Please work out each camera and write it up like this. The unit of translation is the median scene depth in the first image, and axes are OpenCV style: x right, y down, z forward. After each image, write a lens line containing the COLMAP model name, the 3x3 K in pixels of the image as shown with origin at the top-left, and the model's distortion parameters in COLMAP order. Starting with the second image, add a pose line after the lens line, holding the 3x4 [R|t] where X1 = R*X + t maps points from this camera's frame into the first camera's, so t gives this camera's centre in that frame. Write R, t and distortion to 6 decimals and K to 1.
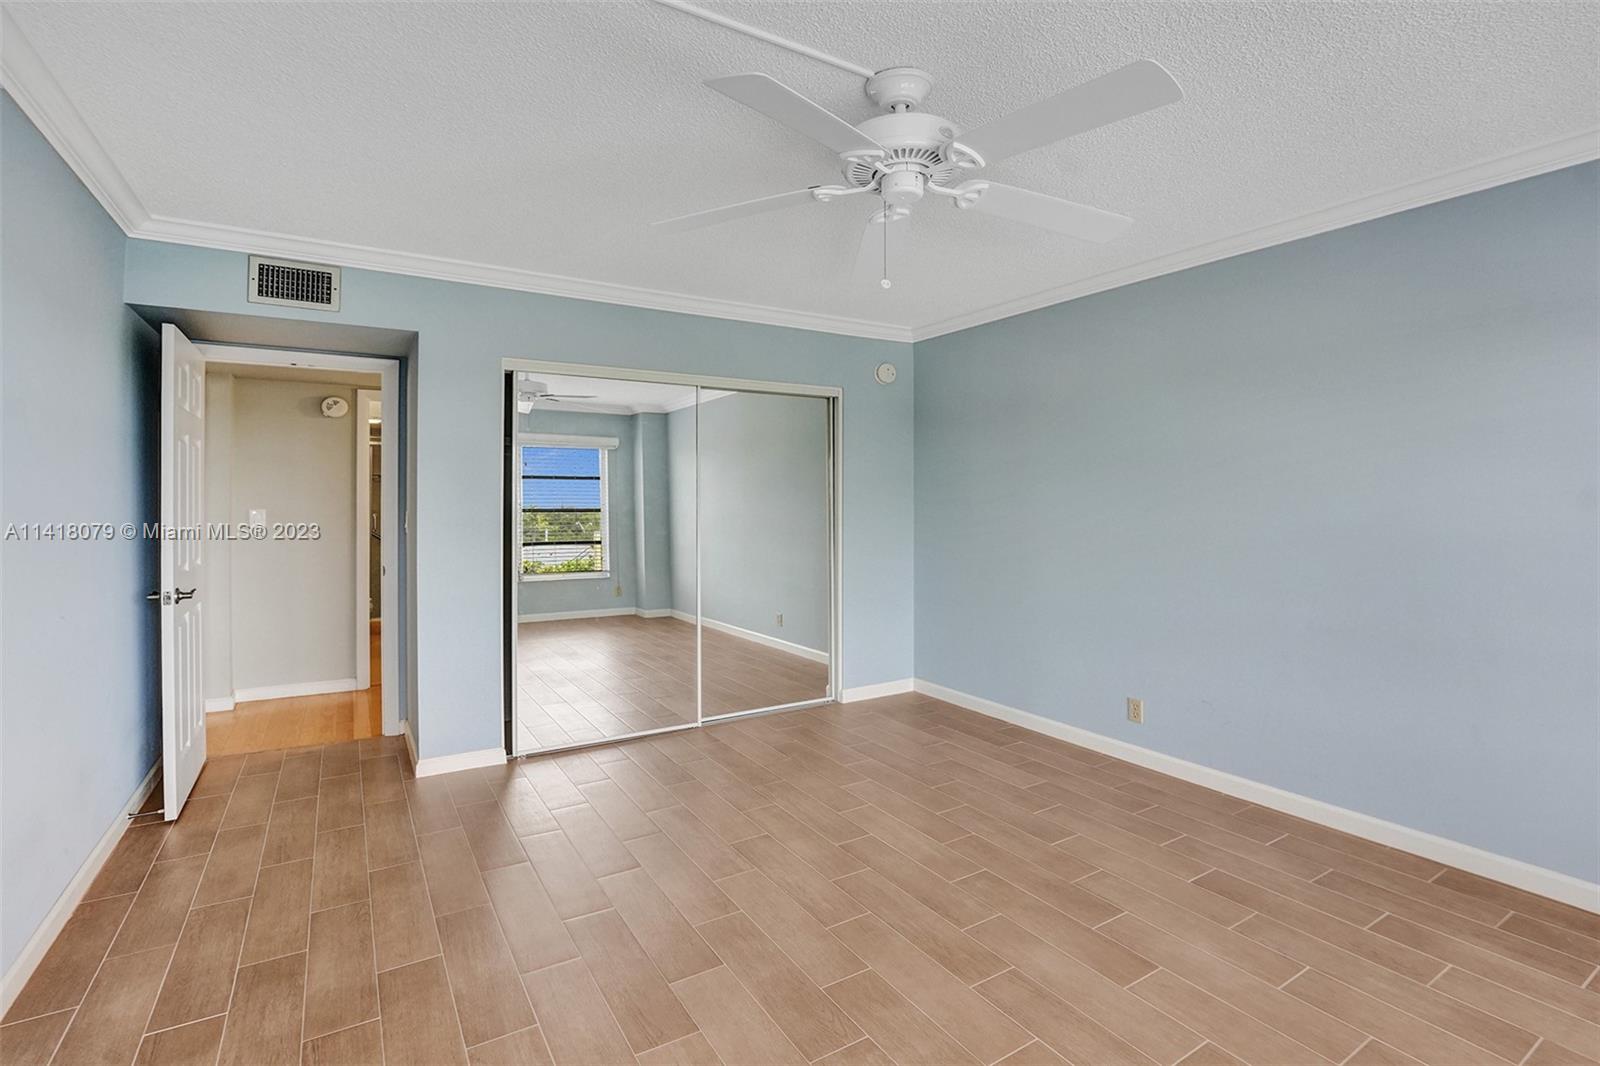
lens RADIAL K [[737.7, 0, 803.1], [0, 737.7, 518.9], [0, 0, 1]] dist [-0.031501, 0.003335]
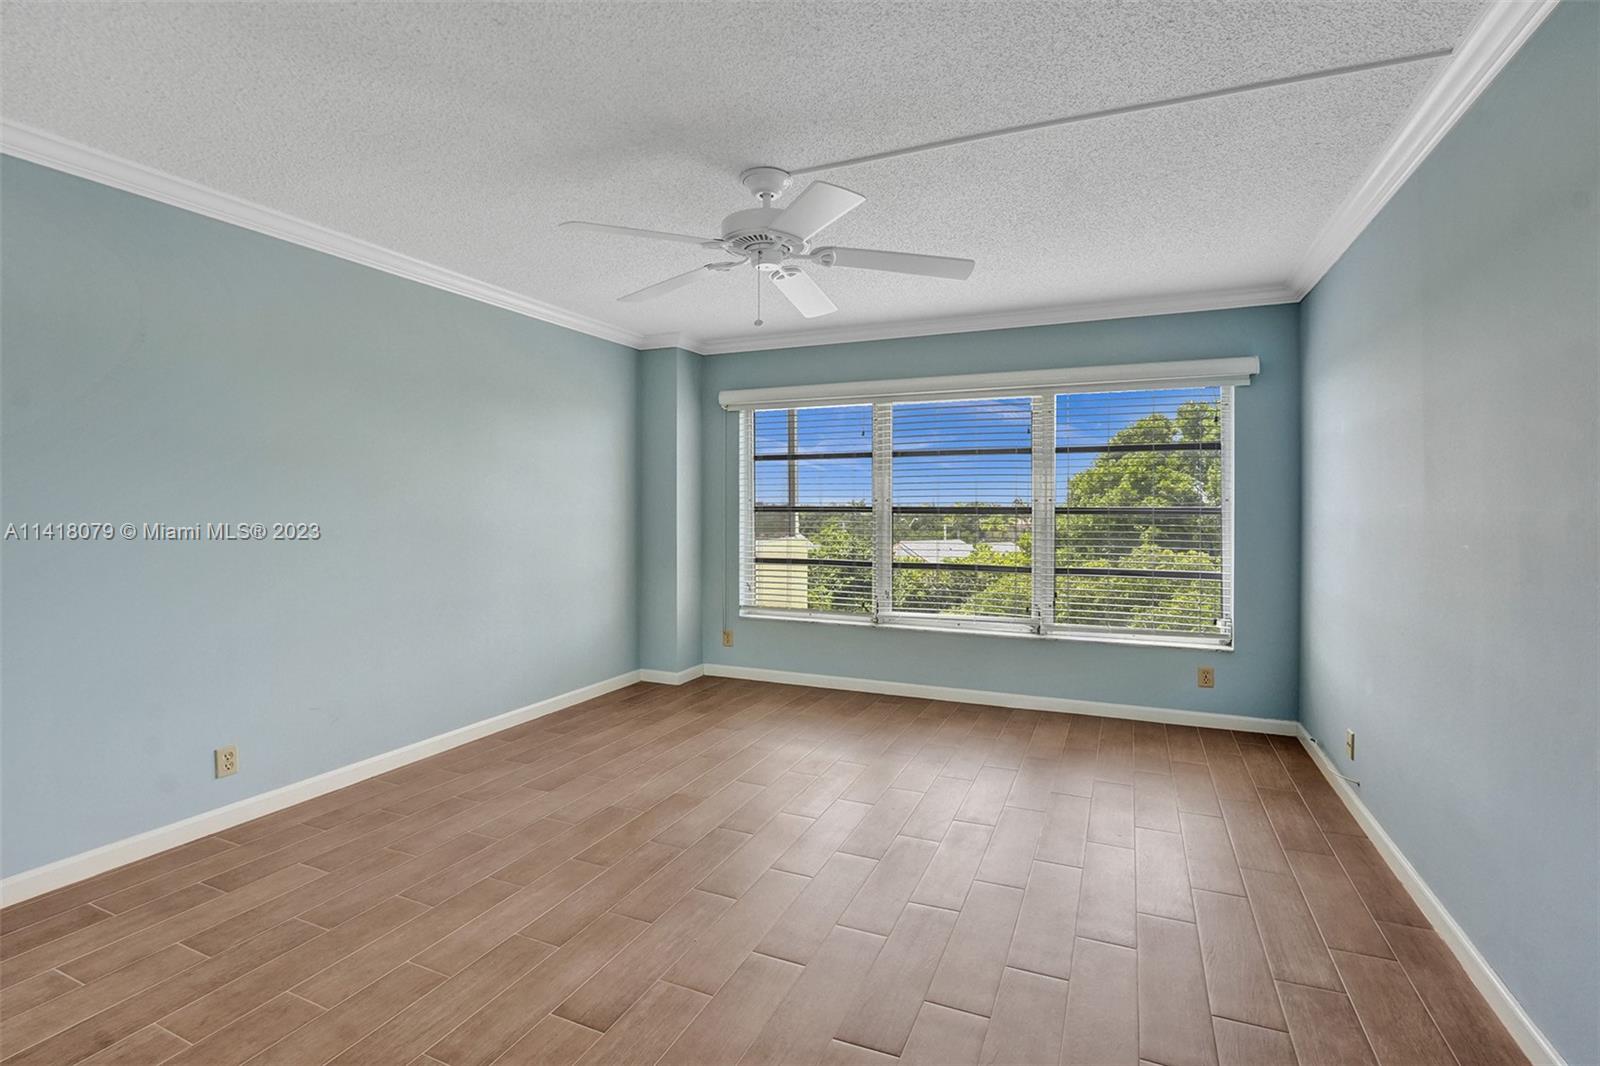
lens RADIAL K [[737.7, 0, 806.1], [0, 737.7, 520.2], [0, 0, 1]] dist [-0.031501, 0.003335]
pose [[-0.570506, -0.016192, 0.821134, -0.692559], [0.017789, 0.999327, 0.032065, -0.016702], [-0.821101, 0.032901, -0.569835, 1.173405]]
